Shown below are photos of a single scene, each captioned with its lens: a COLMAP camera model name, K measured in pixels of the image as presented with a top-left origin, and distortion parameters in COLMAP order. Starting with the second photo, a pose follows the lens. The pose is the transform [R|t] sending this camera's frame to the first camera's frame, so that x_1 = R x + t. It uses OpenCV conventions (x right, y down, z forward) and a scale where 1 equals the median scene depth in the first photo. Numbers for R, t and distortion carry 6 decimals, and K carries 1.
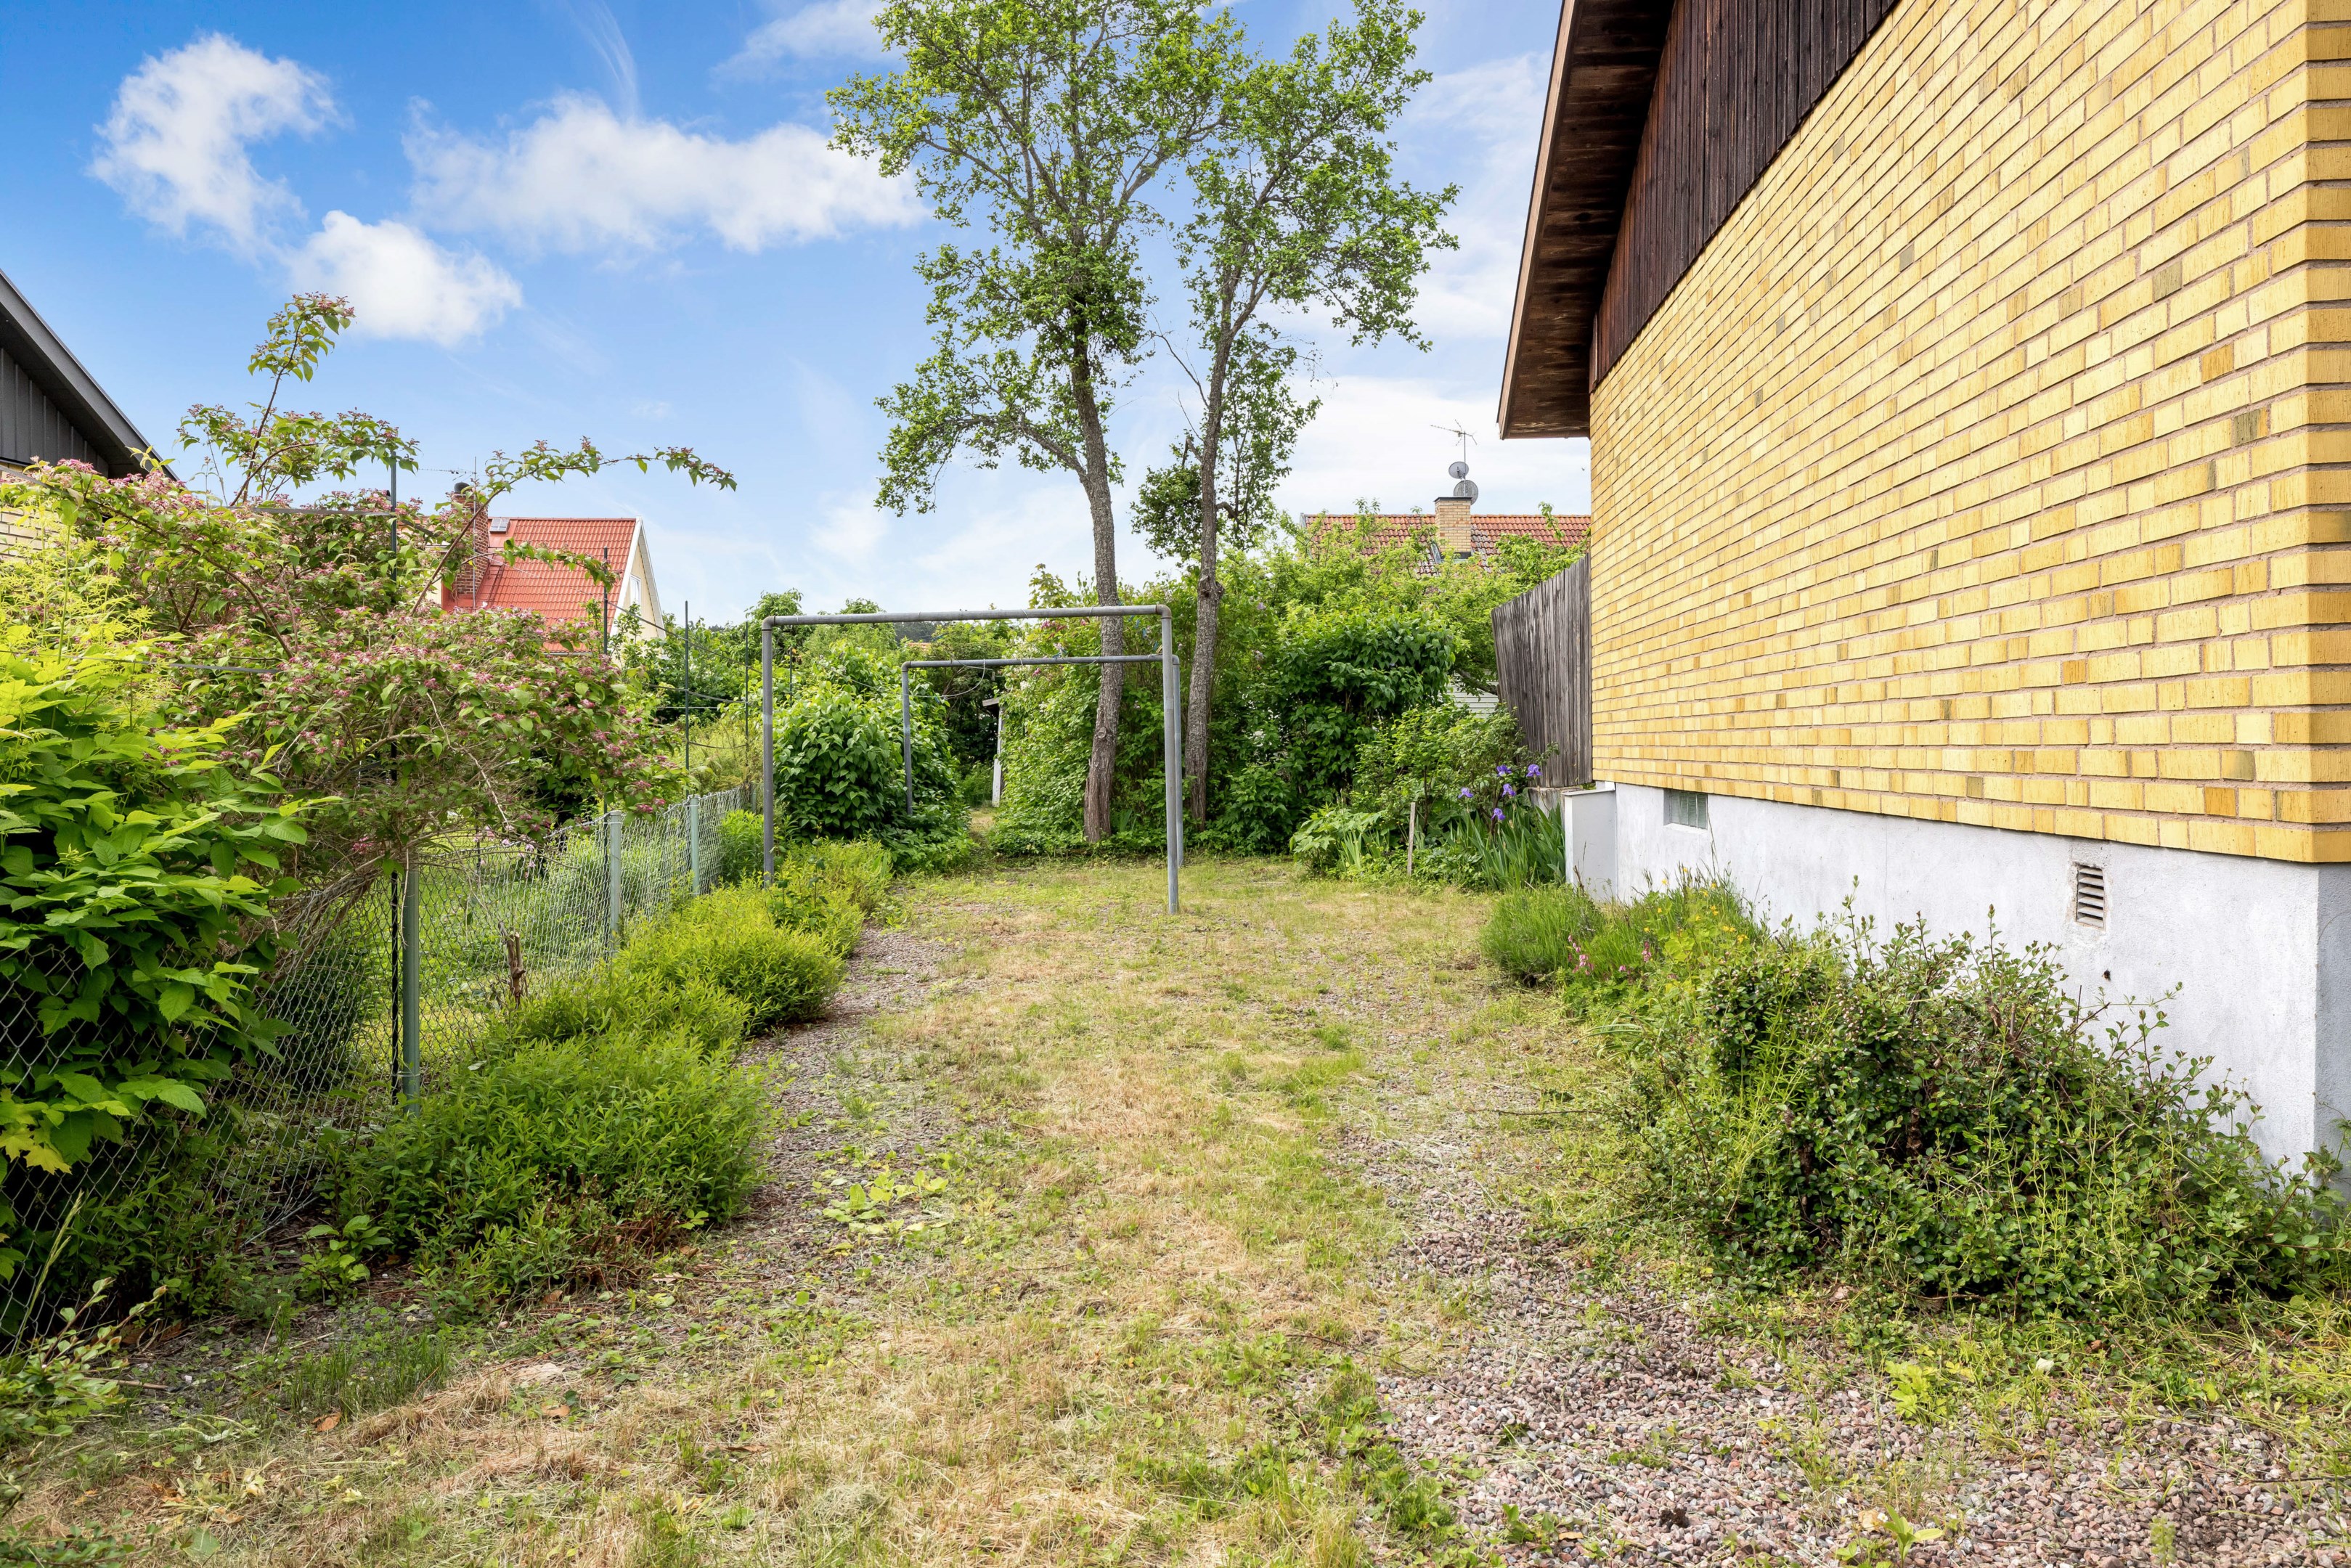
lens RADIAL K [[1539.5, 0, 1175.5], [0, 1539.5, 784.0], [0, 0, 1]] dist [0.000270, 0.000045]
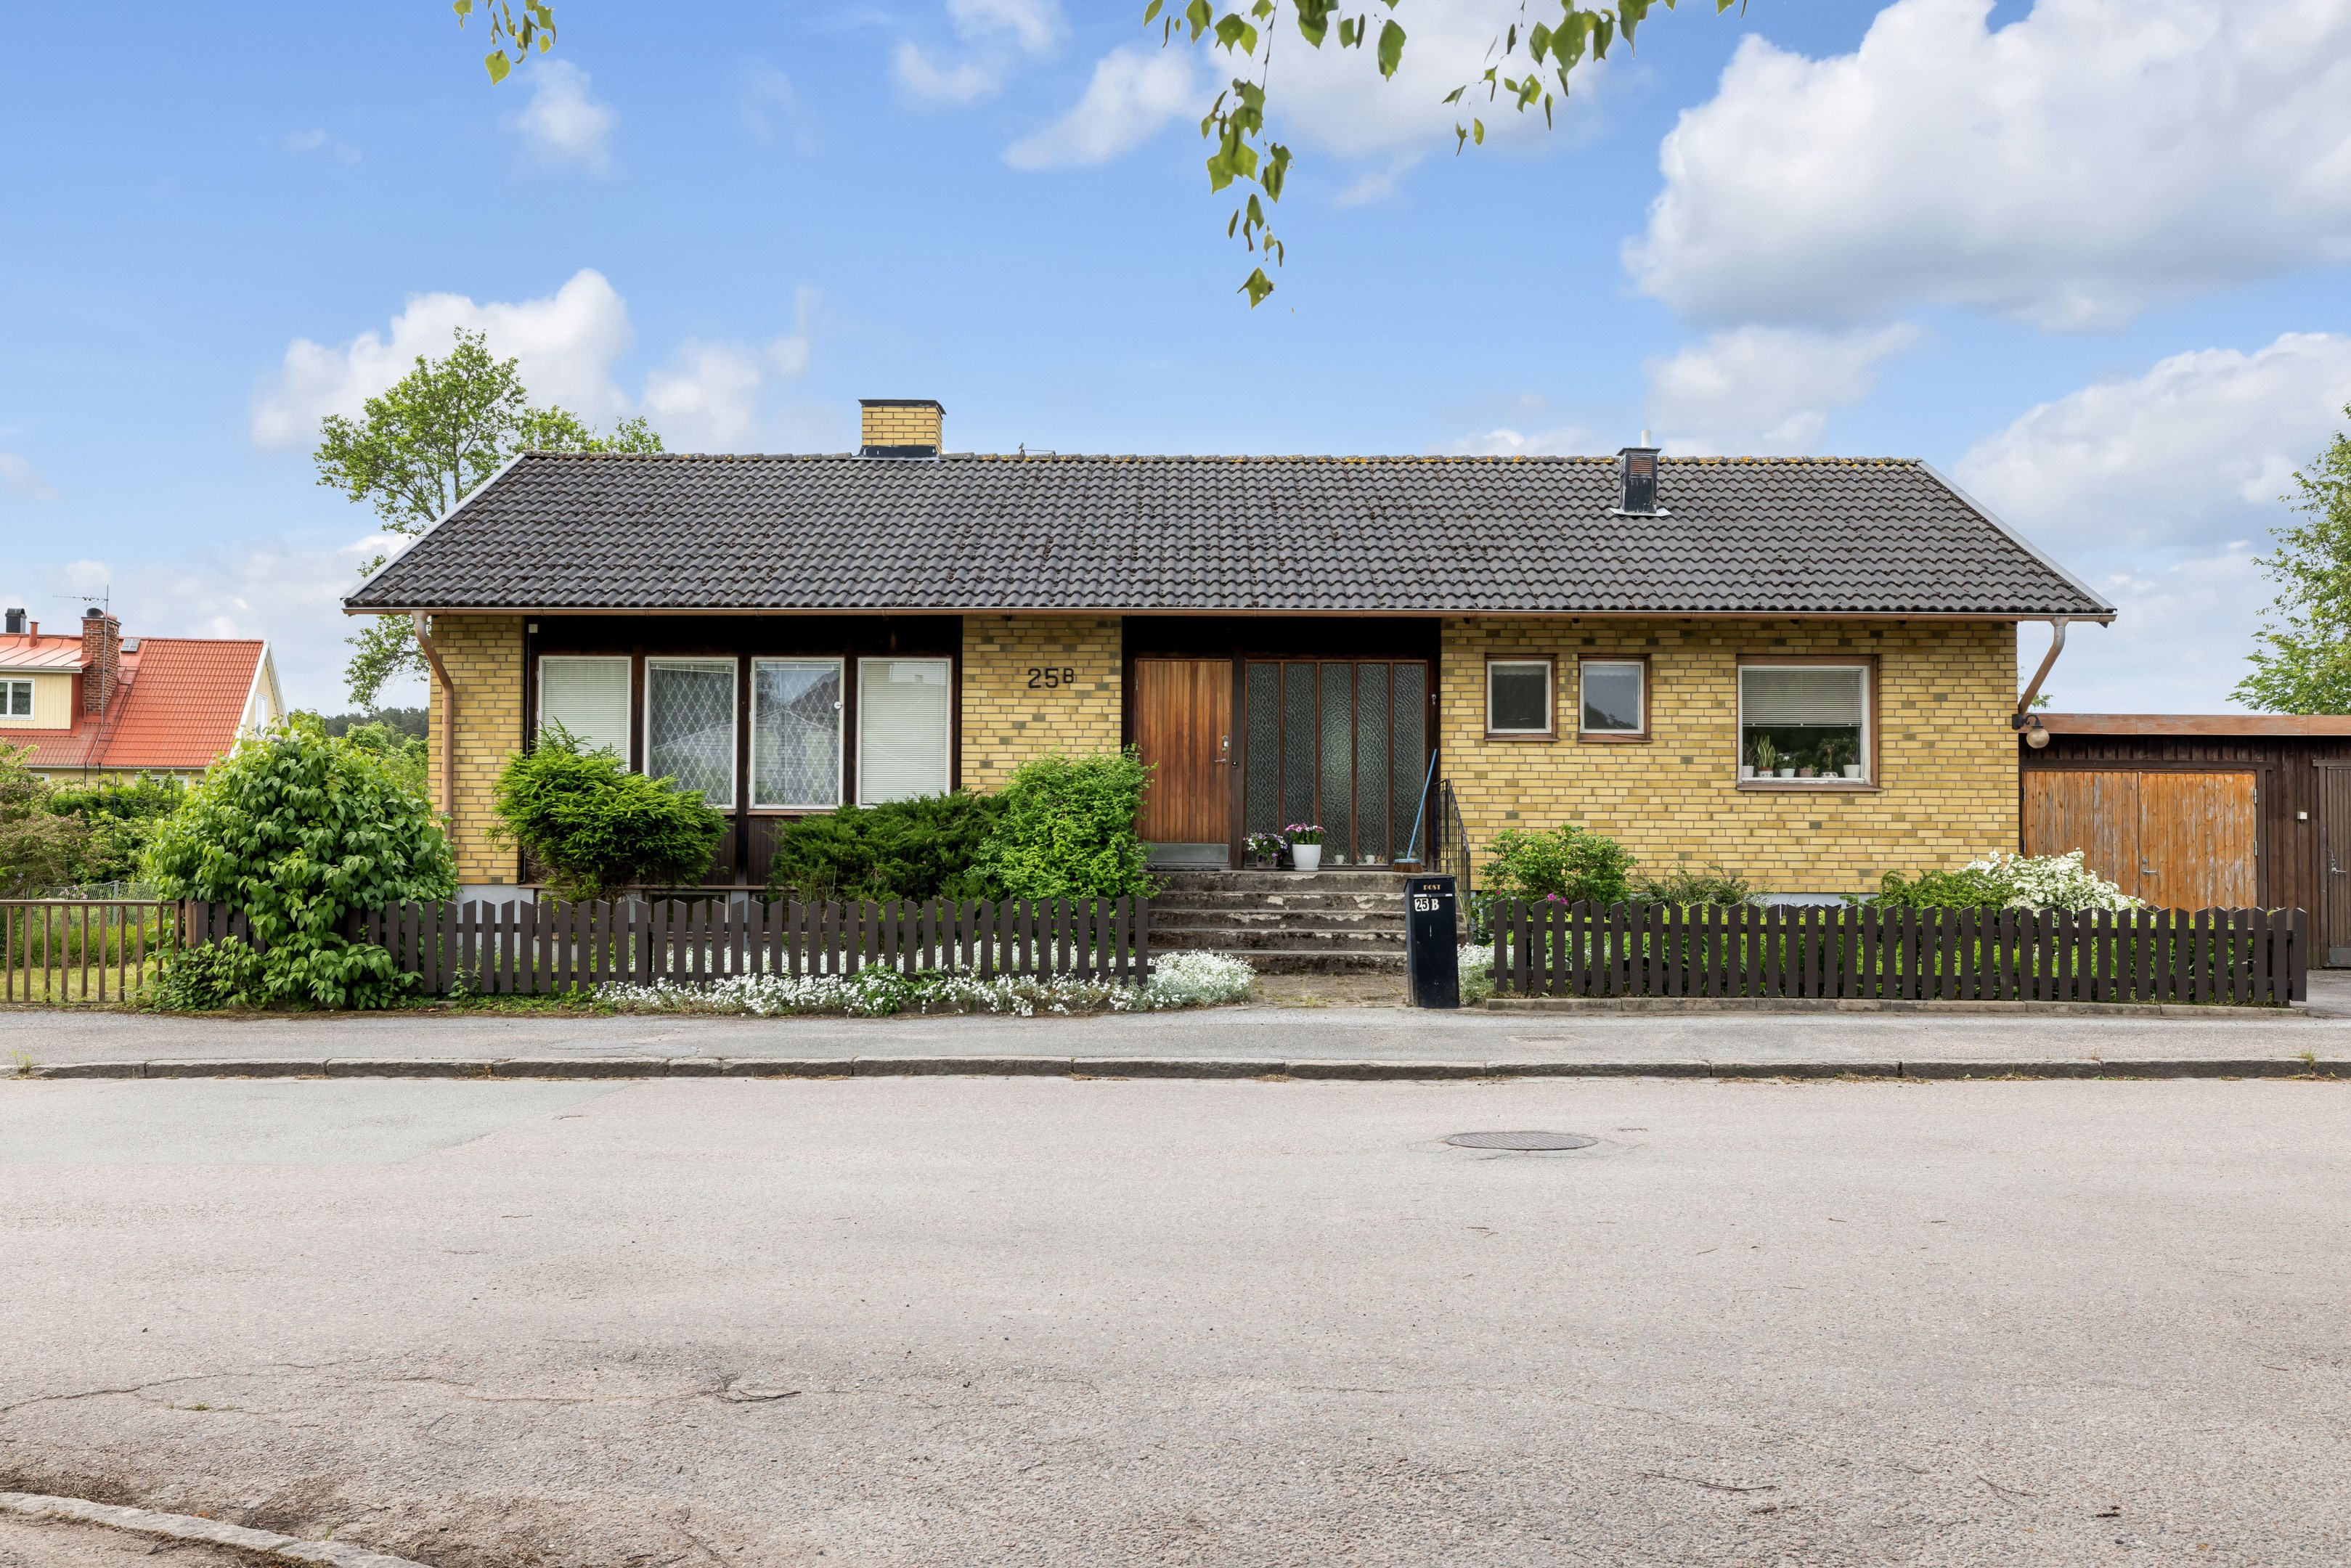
lens RADIAL K [[1872.5, 0, 1174.3], [0, 1872.5, 819.1], [0, 0, 1]] dist [-0.000291, -0.001990]
pose [[0.996516, 0.010287, 0.082765, 0.506288], [-0.006658, 0.999009, -0.043999, 0.018789], [-0.083135, 0.043294, 0.995597, -1.006219]]
